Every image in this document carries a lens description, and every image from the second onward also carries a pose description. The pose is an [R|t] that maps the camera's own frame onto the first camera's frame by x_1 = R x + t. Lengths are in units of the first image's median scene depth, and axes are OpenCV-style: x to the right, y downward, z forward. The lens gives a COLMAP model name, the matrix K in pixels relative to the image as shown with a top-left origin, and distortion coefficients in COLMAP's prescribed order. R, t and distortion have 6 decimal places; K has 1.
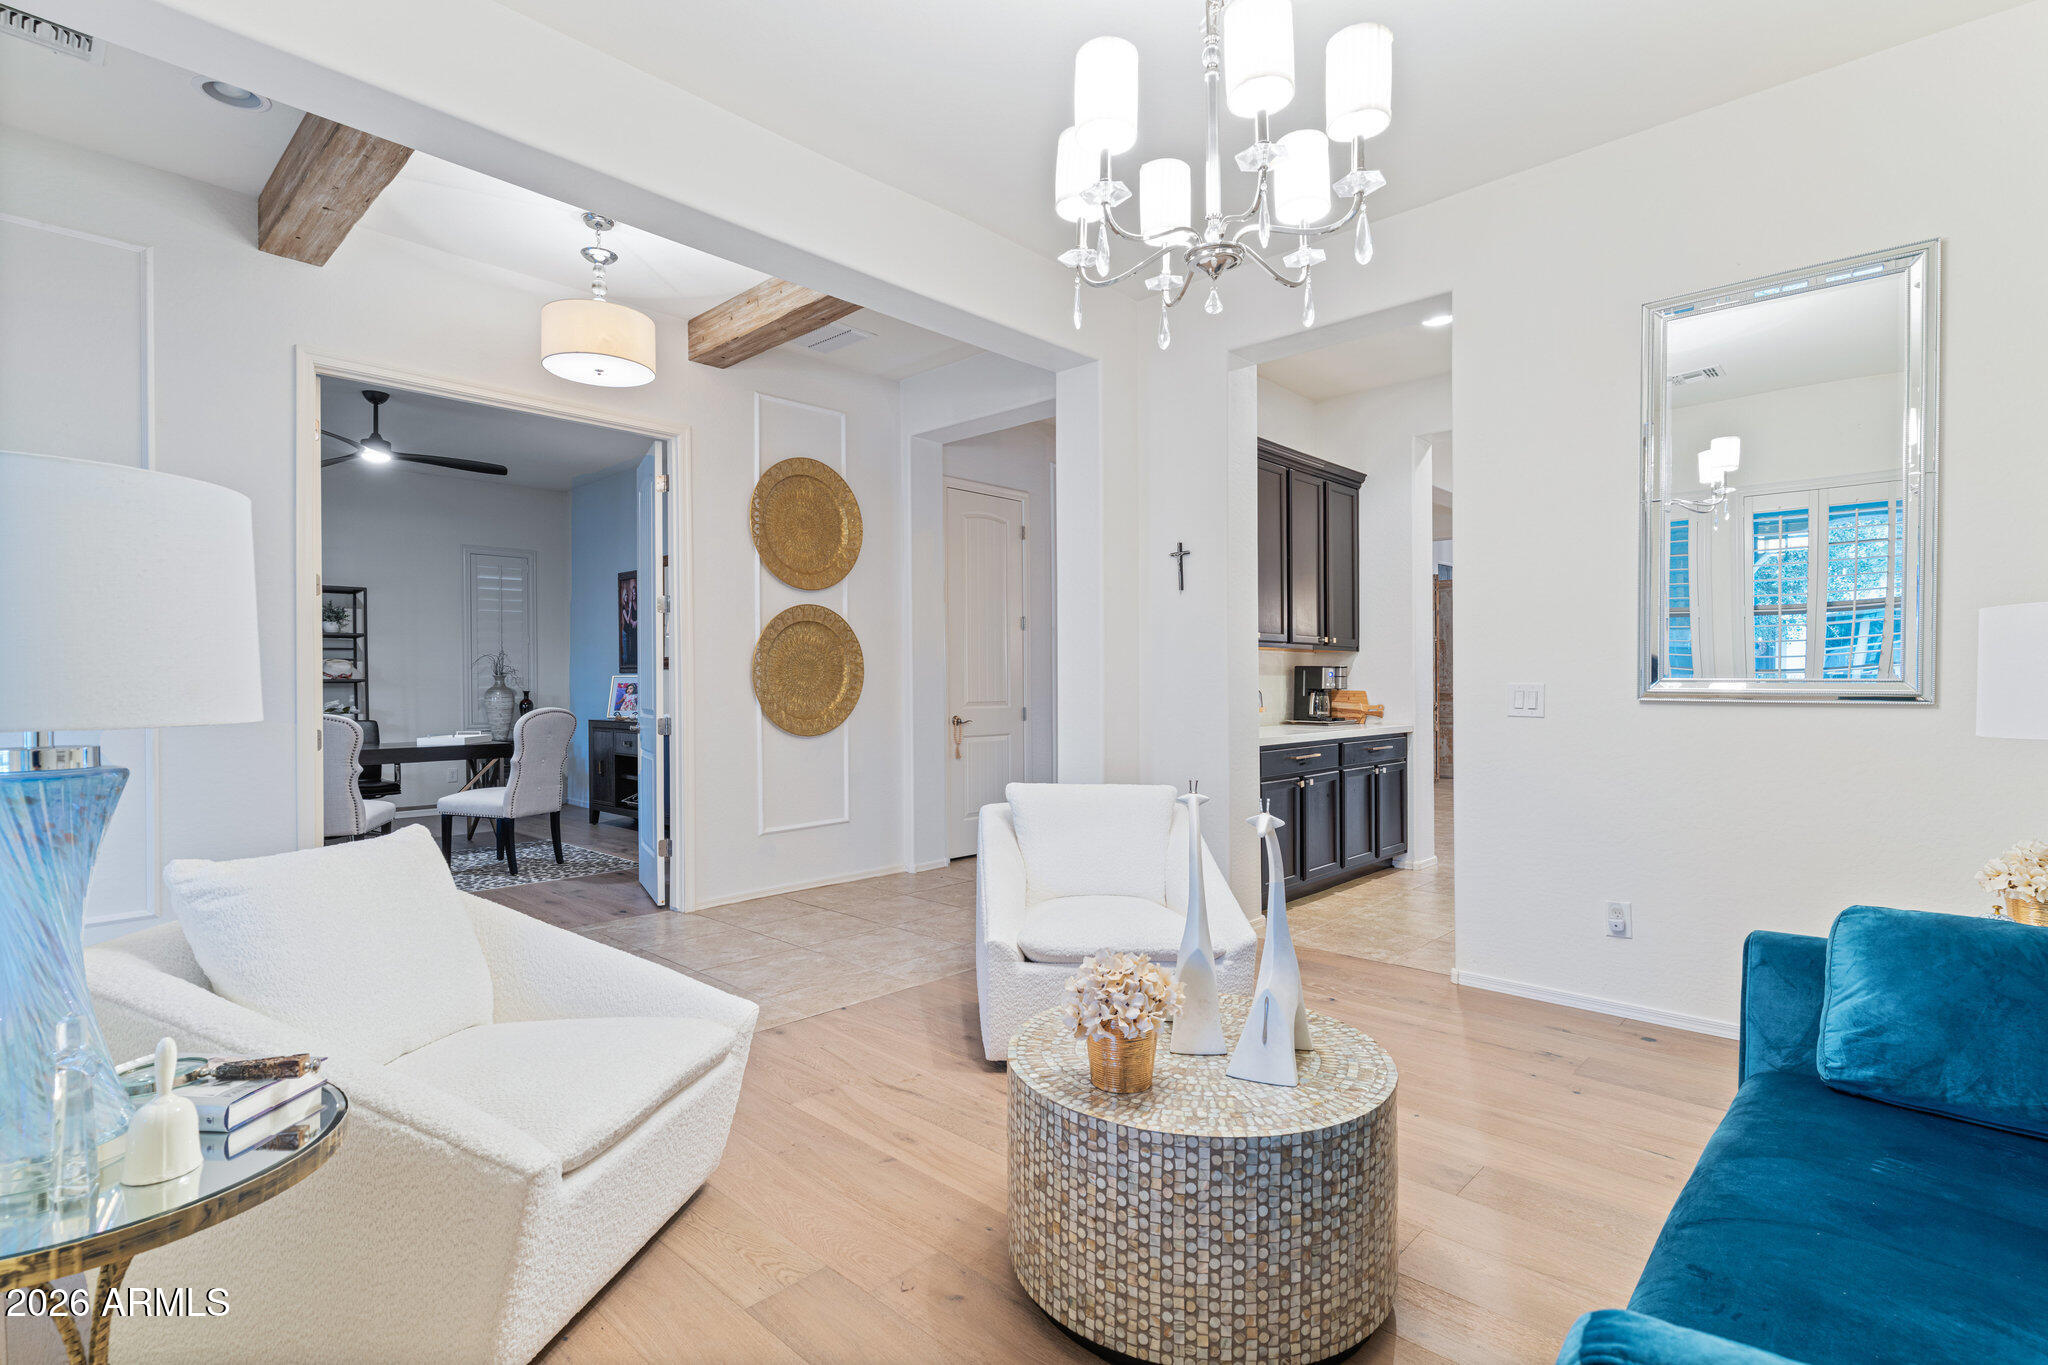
lens RADIAL K [[972.6, 0, 1024.1], [0, 972.6, 687.0], [0, 0, 1]] dist [0.001048, 0.000242]
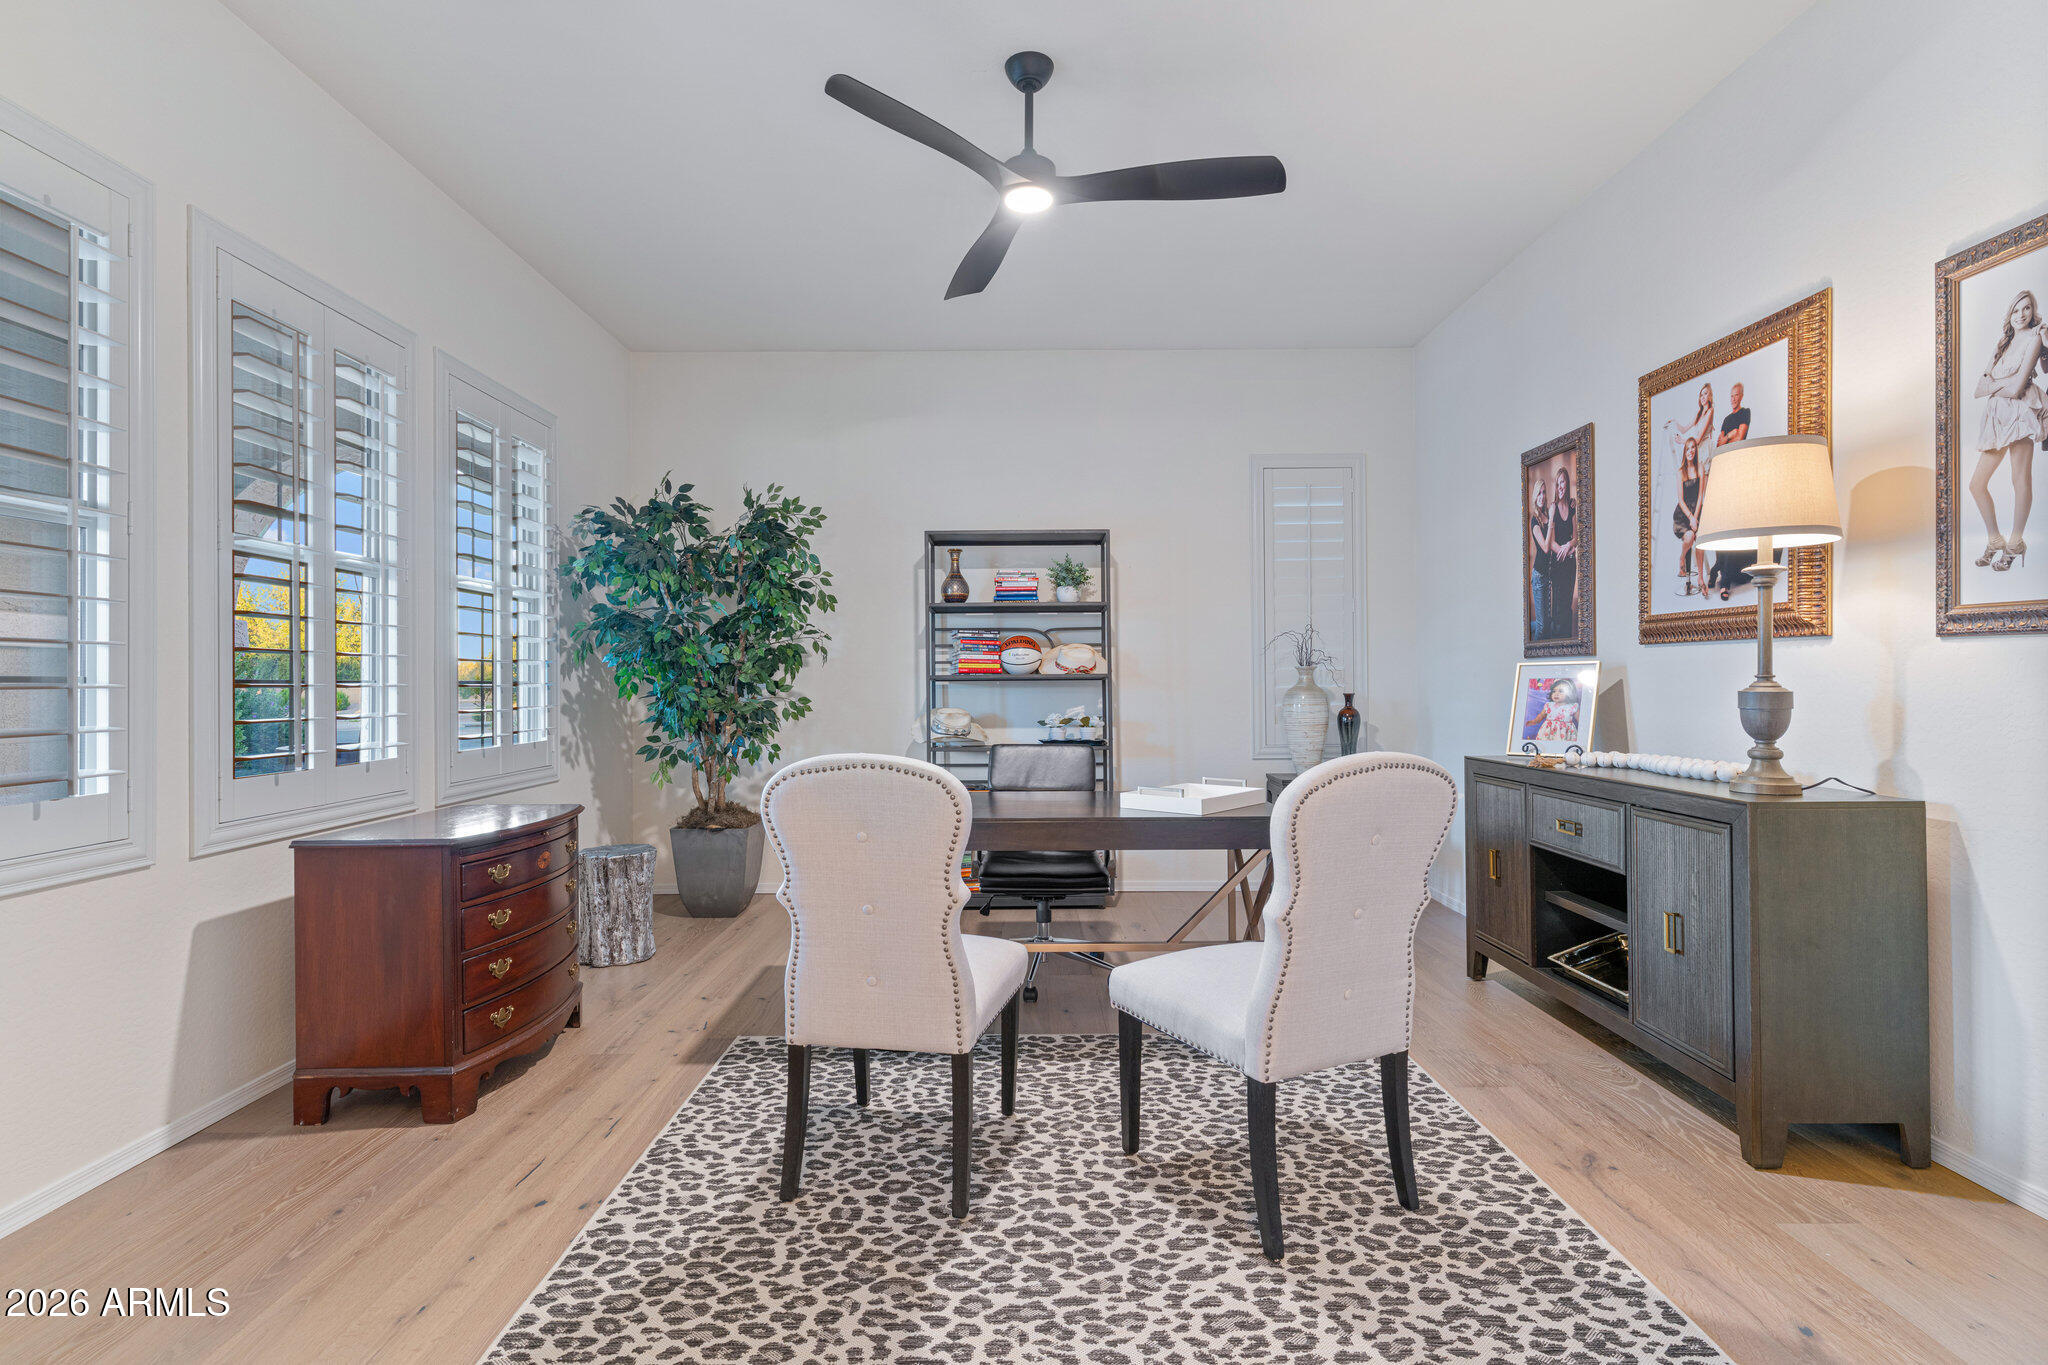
lens RADIAL K [[997.1, 0, 1018.8], [0, 997.1, 675.6], [0, 0, 1]] dist [0.002078, 0.000402]
pose [[0.684840, -0.007591, -0.728654, -0.236123], [0.002136, 0.999962, -0.008410, -0.001887], [0.728691, 0.004203, 0.684830, 0.496639]]
